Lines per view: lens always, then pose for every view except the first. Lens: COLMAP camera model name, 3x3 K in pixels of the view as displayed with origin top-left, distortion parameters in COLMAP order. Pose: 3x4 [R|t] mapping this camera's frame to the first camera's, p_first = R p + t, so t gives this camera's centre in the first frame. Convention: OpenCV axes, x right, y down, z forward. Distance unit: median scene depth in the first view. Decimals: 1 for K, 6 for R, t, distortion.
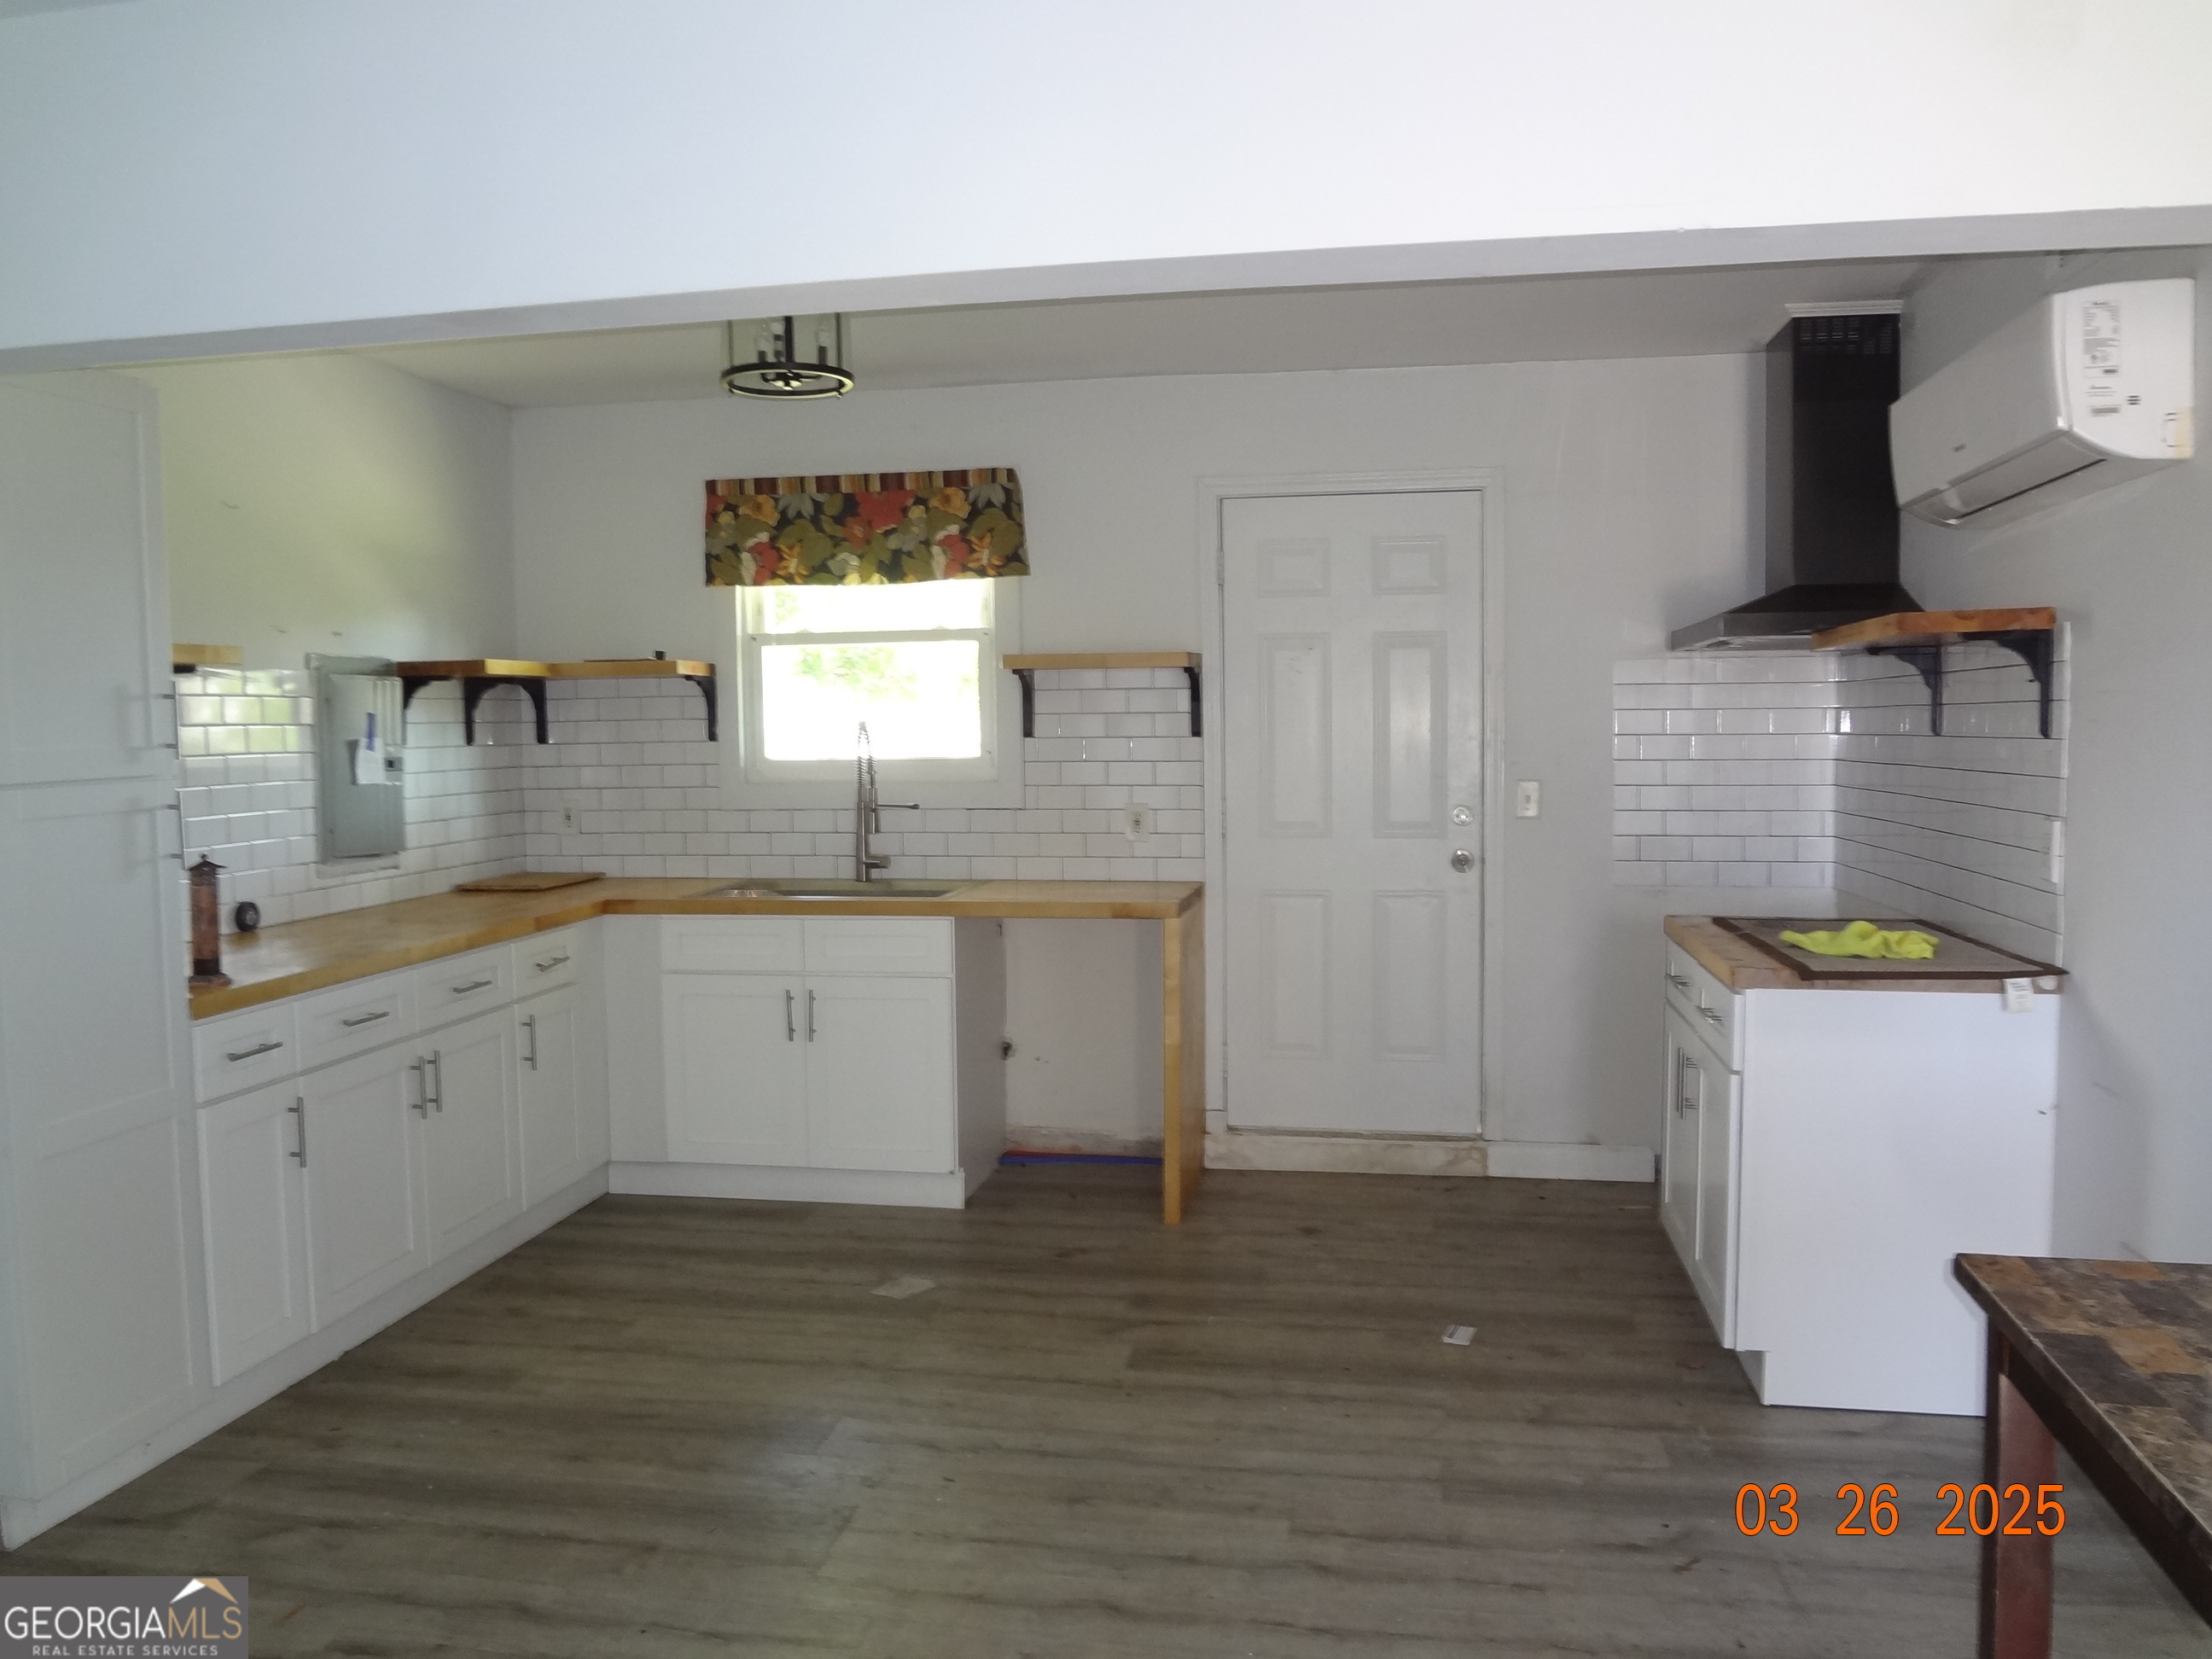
lens RADIAL K [[1605.8, 0, 1106.0], [0, 1605.8, 829.5], [0, 0, 1]] dist [-0.001984, -0.054151]
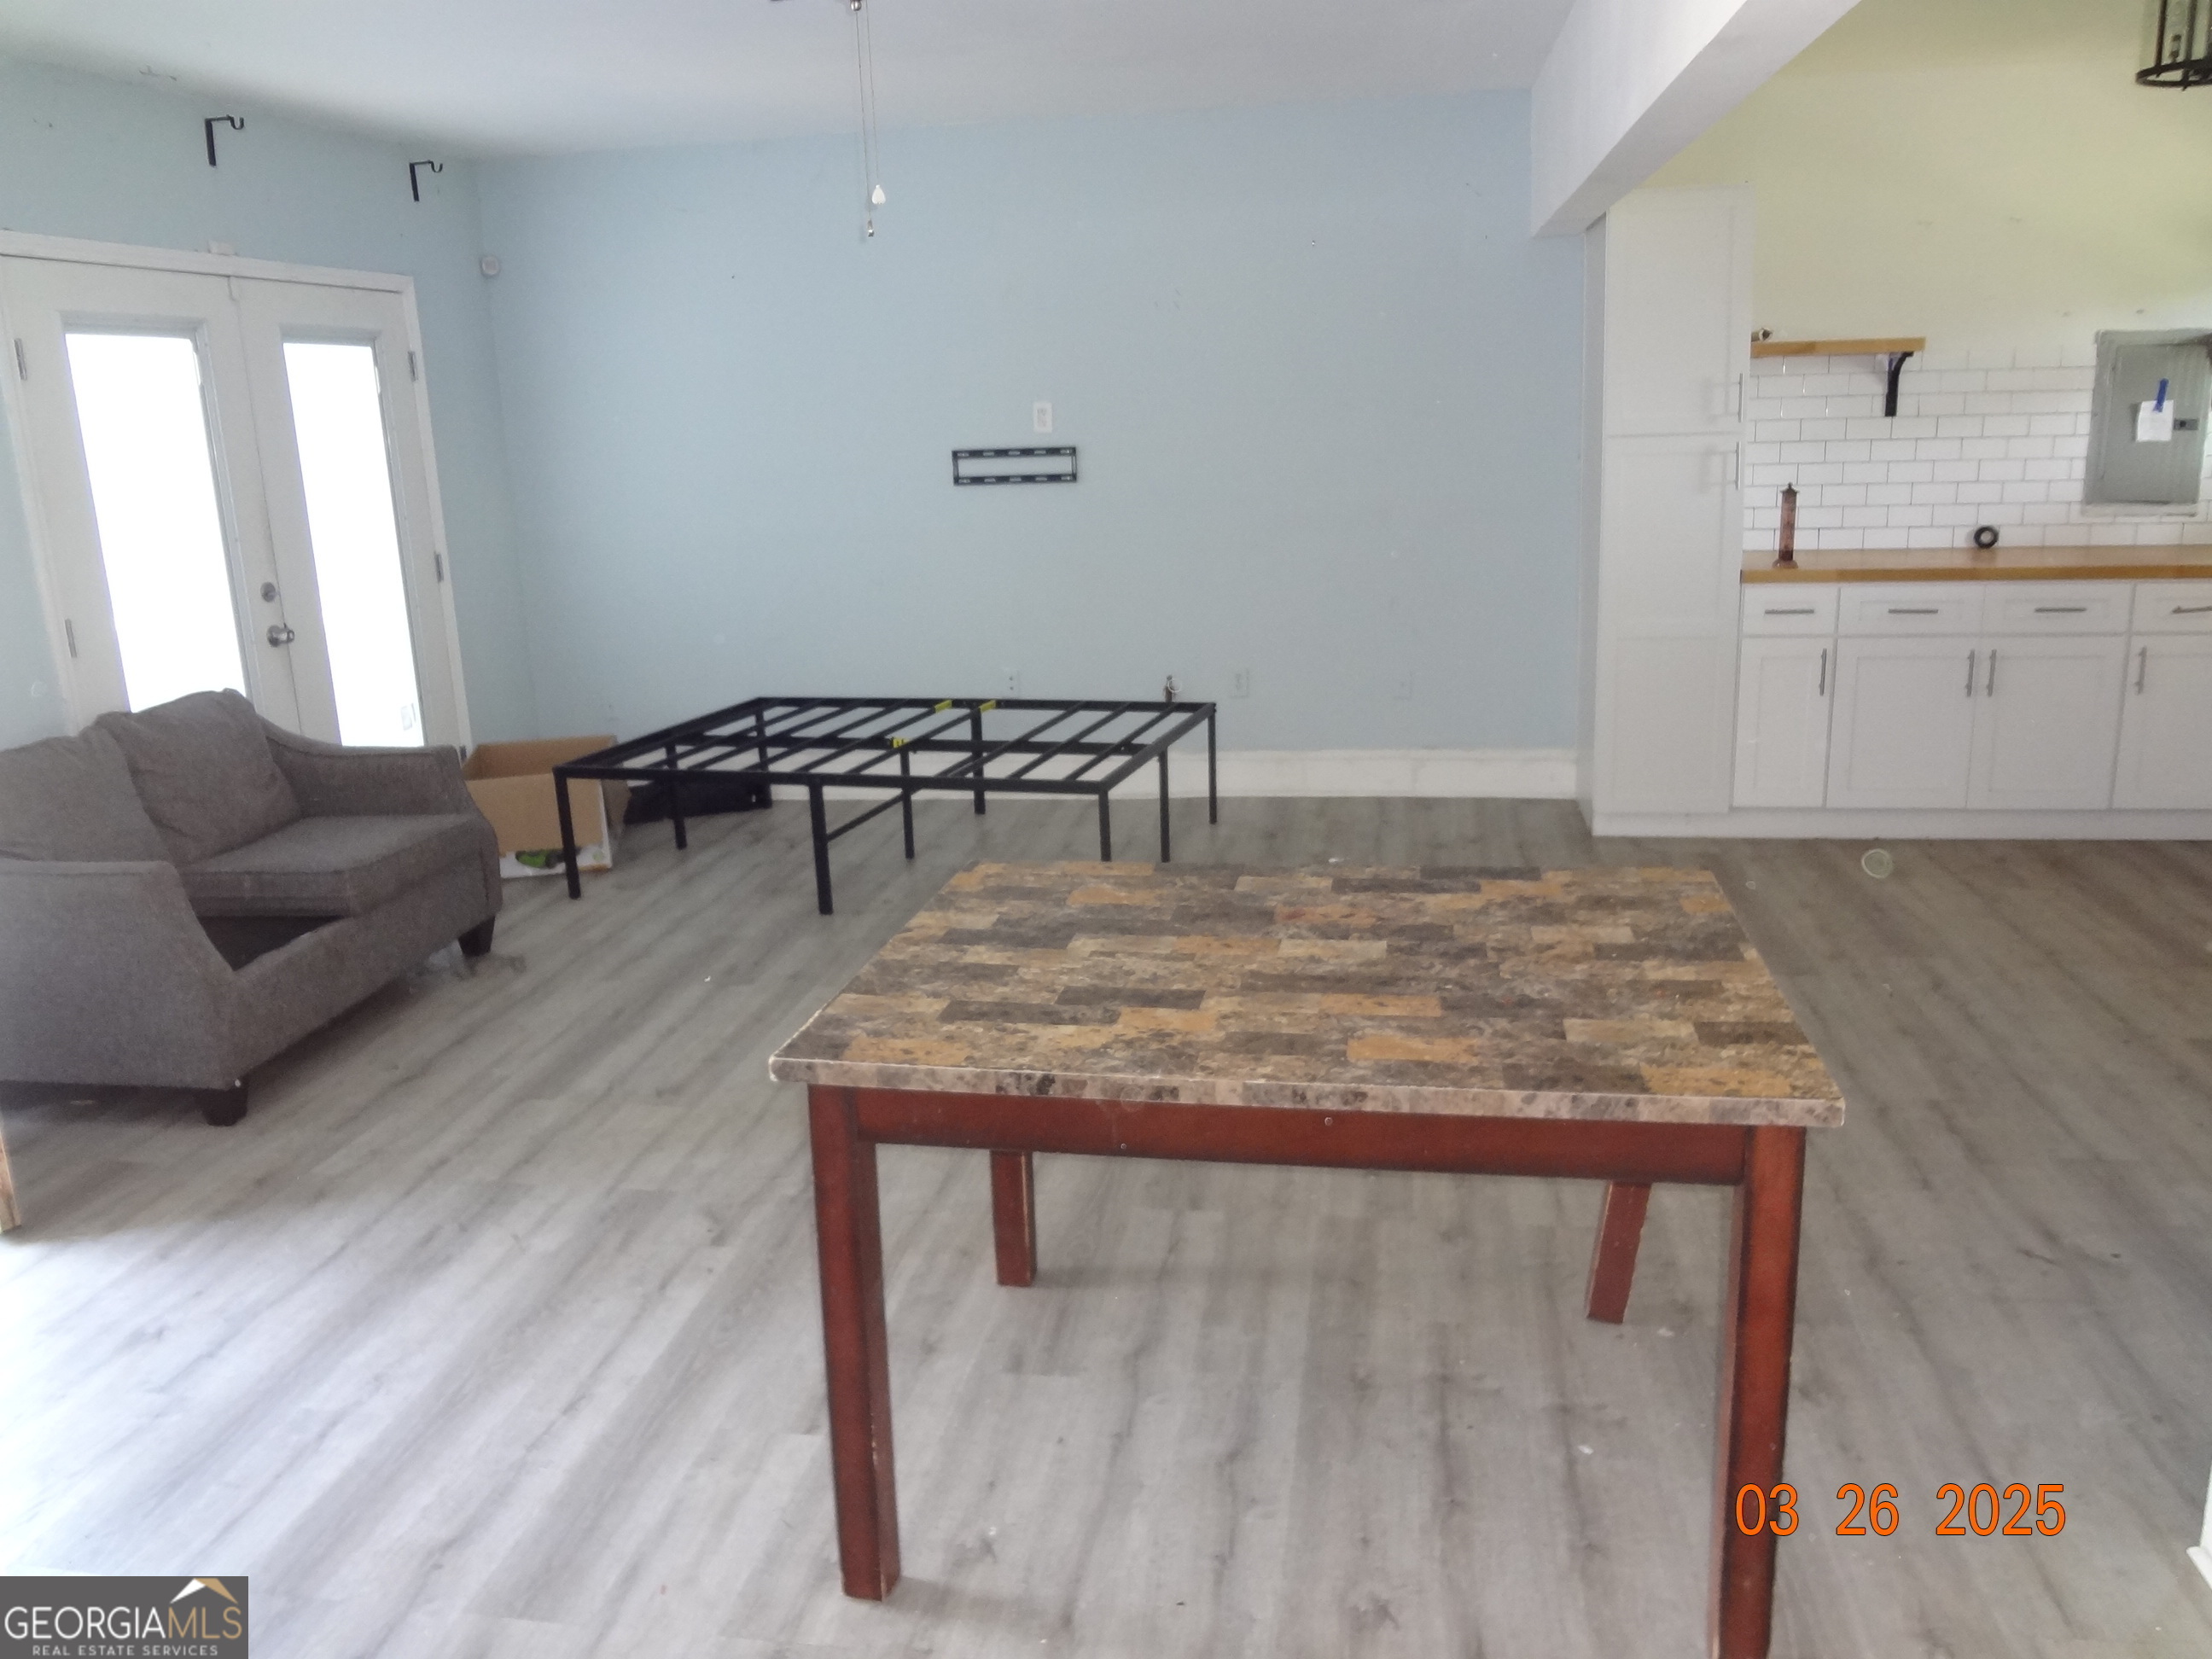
lens RADIAL K [[1605.8, 0, 1106.0], [0, 1605.8, 829.5], [0, 0, 1]] dist [-0.001984, -0.054151]
pose [[0.006208, 0.258512, -0.965988, 0.931130], [-0.030673, 0.965601, 0.258211, -0.036848], [0.999510, 0.028026, 0.013924, 0.275060]]
